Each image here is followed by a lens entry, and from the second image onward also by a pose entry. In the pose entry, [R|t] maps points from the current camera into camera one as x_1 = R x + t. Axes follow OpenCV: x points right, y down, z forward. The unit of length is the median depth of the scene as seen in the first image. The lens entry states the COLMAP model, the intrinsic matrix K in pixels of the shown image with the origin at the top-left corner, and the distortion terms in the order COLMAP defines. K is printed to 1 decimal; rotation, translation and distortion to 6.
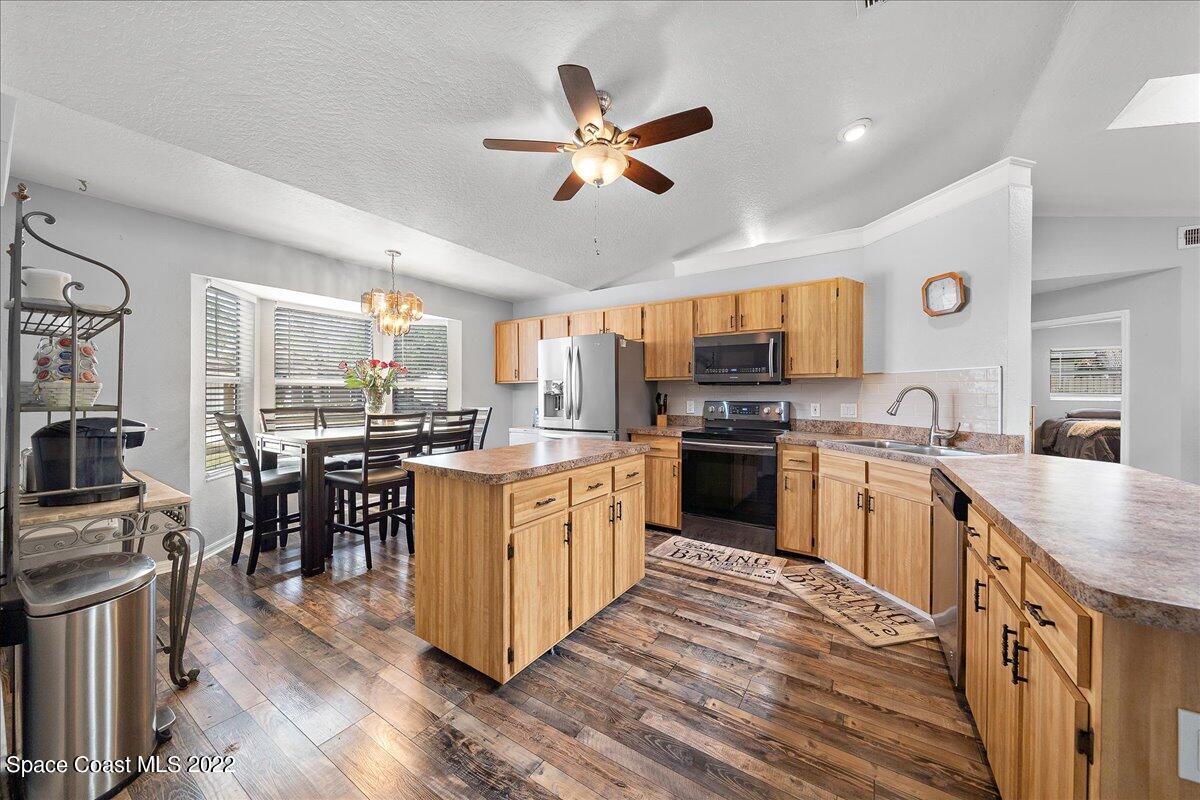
lens RADIAL K [[409.9, 0, 603.9], [0, 409.9, 393.6], [0, 0, 1]] dist [-0.000206, -0.000018]
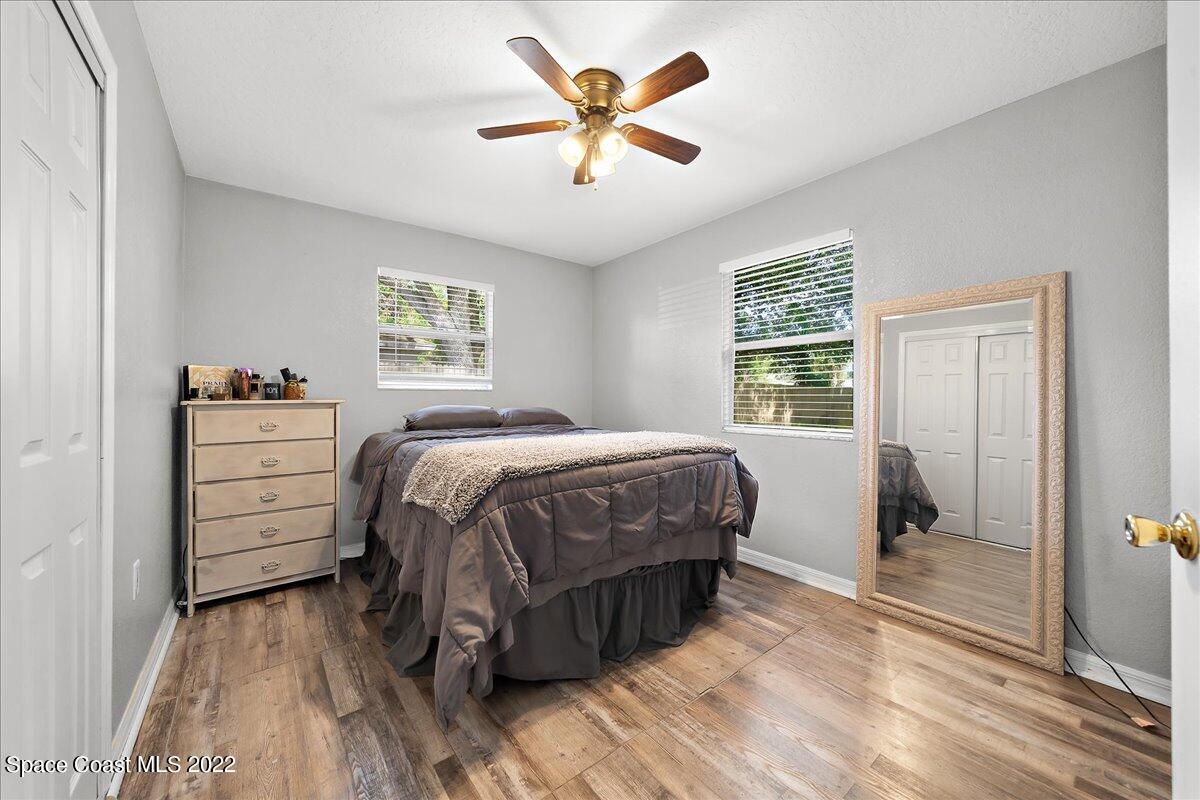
lens RADIAL K [[429.6, 0, 599.9], [0, 429.6, 396.1], [0, 0, 1]] dist [-0.001438, -0.000119]
pose [[0.314005, -0.000872, 0.949421, 1.567149], [0.006286, 0.999980, -0.001160, 0.056521], [-0.949400, 0.006332, 0.314004, 1.365660]]
